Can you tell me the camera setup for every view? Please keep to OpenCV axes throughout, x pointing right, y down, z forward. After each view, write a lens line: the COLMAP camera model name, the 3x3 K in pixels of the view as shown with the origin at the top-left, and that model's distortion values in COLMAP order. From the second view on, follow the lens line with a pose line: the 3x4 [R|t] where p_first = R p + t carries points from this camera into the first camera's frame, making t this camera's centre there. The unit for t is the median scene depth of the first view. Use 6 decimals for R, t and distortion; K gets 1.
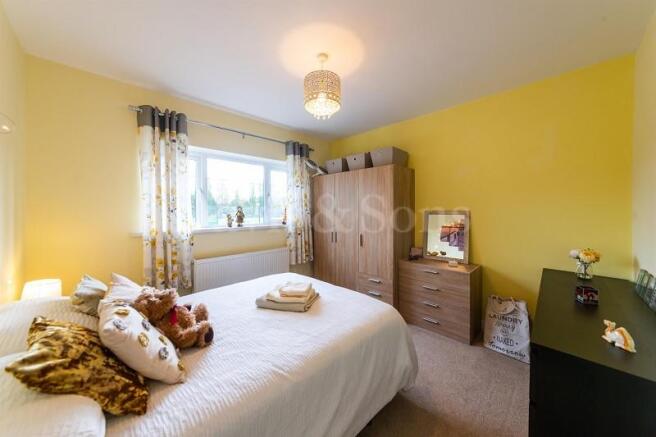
lens RADIAL K [[223.9, 0, 327.3], [0, 223.9, 210.2], [0, 0, 1]] dist [0.000819, 0.000077]
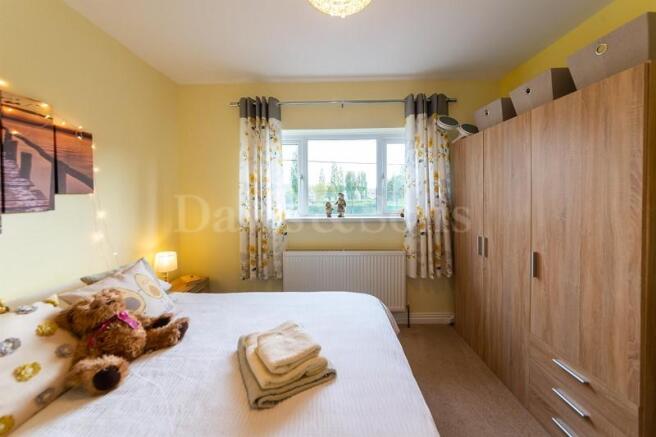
lens RADIAL K [[229.5, 0, 329.0], [0, 229.5, 199.2], [0, 0, 1]] dist [-0.000269, -0.000046]
pose [[0.708727, 0.007364, -0.705445, 0.163788], [0.005654, 0.999854, 0.016117, -0.007108], [0.705461, -0.015411, 0.708582, 0.345724]]
